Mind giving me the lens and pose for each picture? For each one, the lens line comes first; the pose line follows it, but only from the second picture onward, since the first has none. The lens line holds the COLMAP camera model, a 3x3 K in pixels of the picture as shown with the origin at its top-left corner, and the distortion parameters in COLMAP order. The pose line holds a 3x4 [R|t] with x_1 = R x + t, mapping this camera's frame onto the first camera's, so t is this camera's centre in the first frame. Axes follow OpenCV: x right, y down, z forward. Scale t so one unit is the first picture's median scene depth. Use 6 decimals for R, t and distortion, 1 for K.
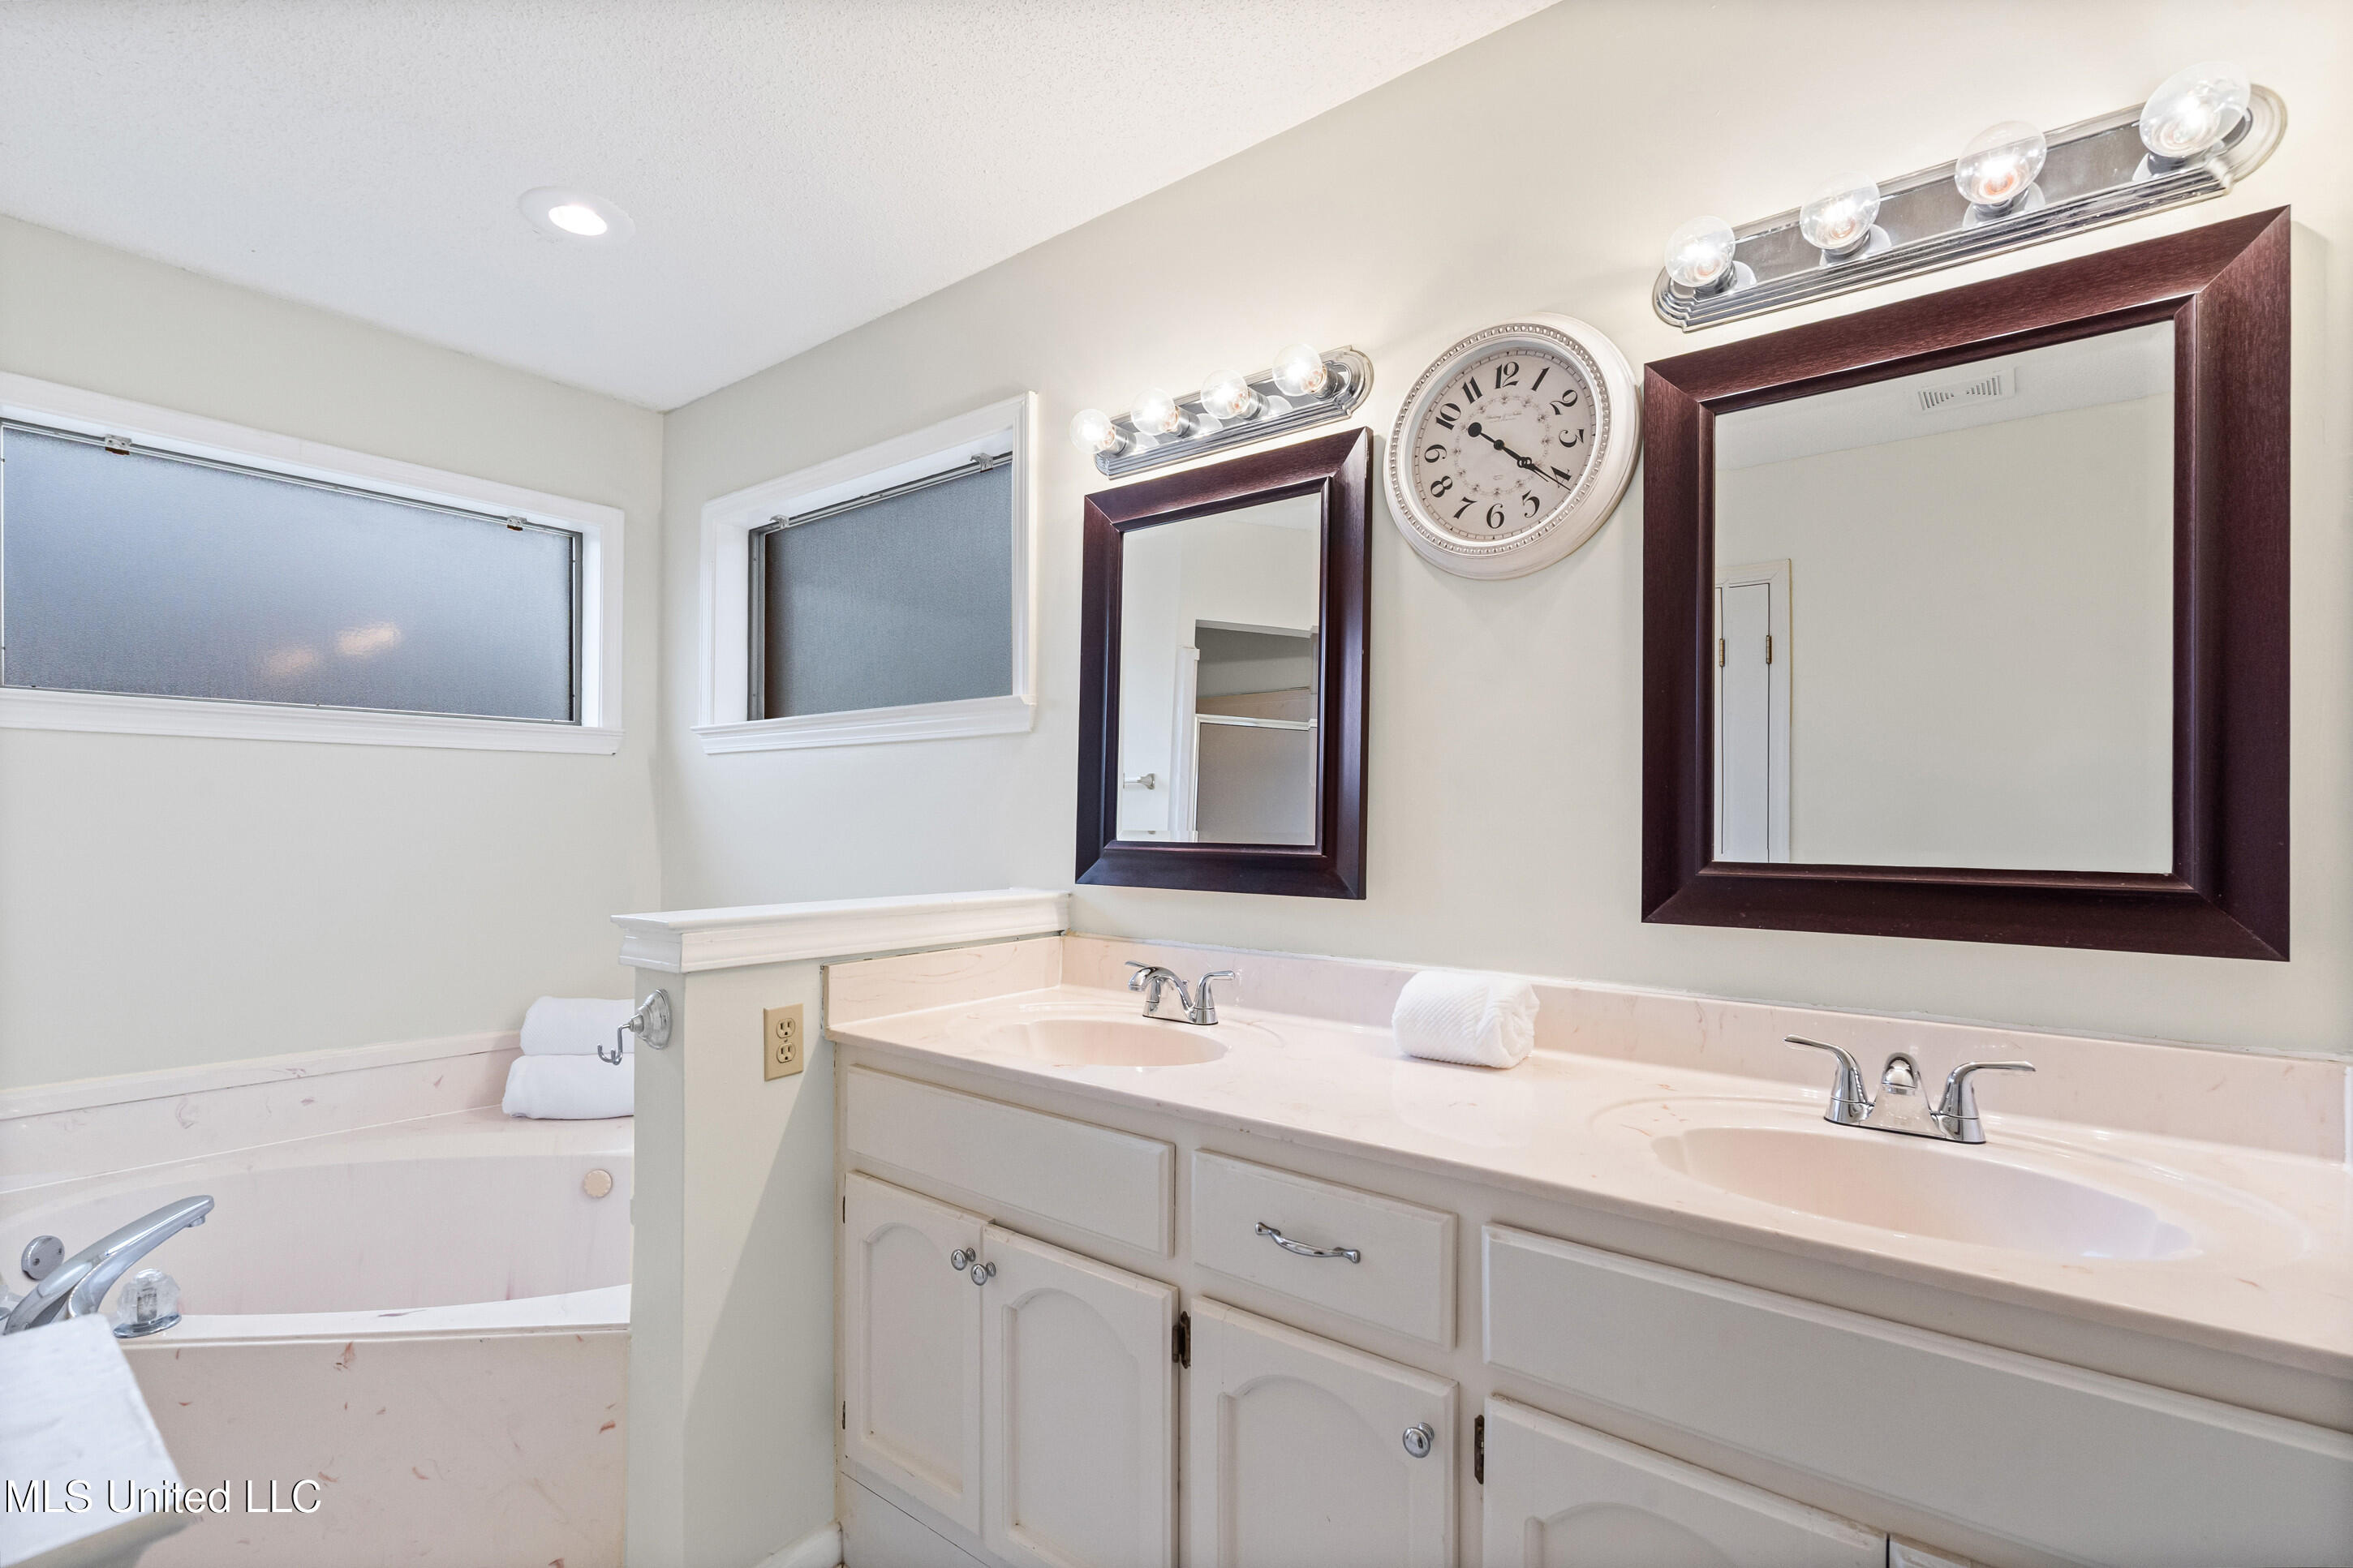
lens RADIAL K [[1078.7, 0, 1174.7], [0, 1078.7, 832.6], [0, 0, 1]] dist [-0.002381, -0.000666]
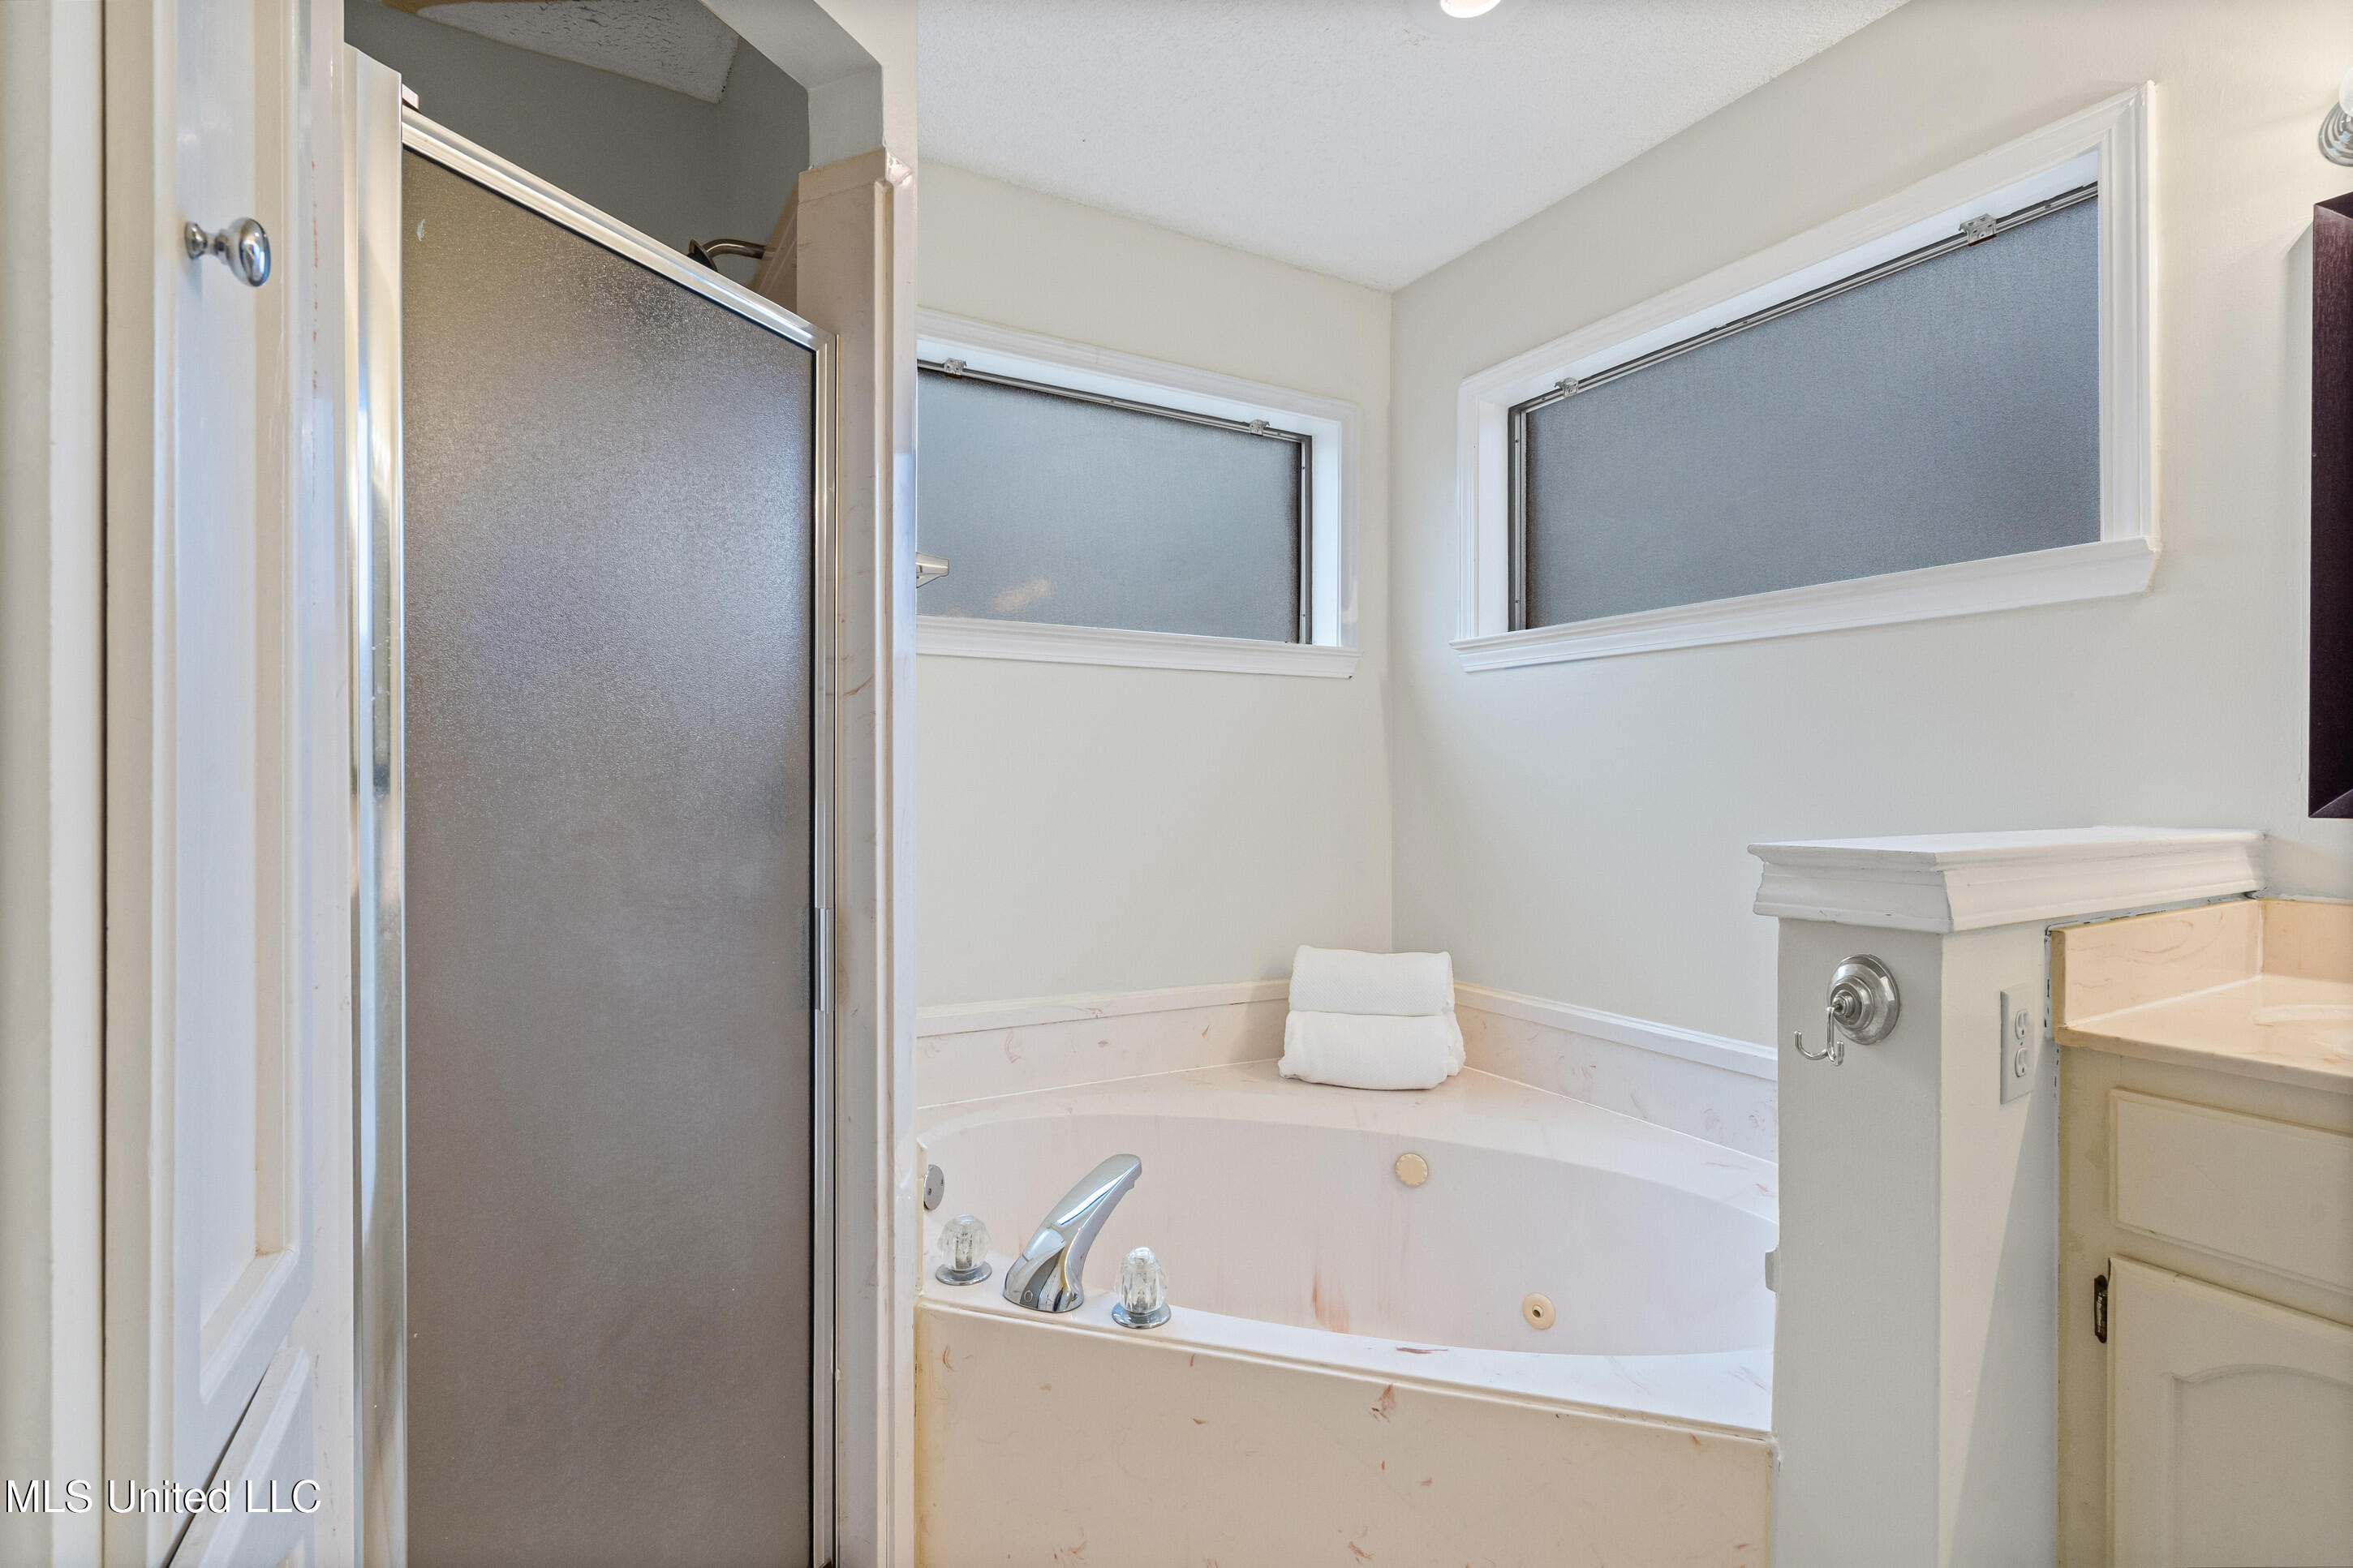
lens RADIAL K [[1060.5, 0, 1136.5], [0, 1060.5, 794.0], [0, 0, 1]] dist [-0.002188, 0.000028]
pose [[0.925354, 0.001639, -0.379100, -0.426943], [-0.002617, 0.999994, -0.002064, 0.031701], [0.379094, 0.002902, 0.925354, 0.145091]]
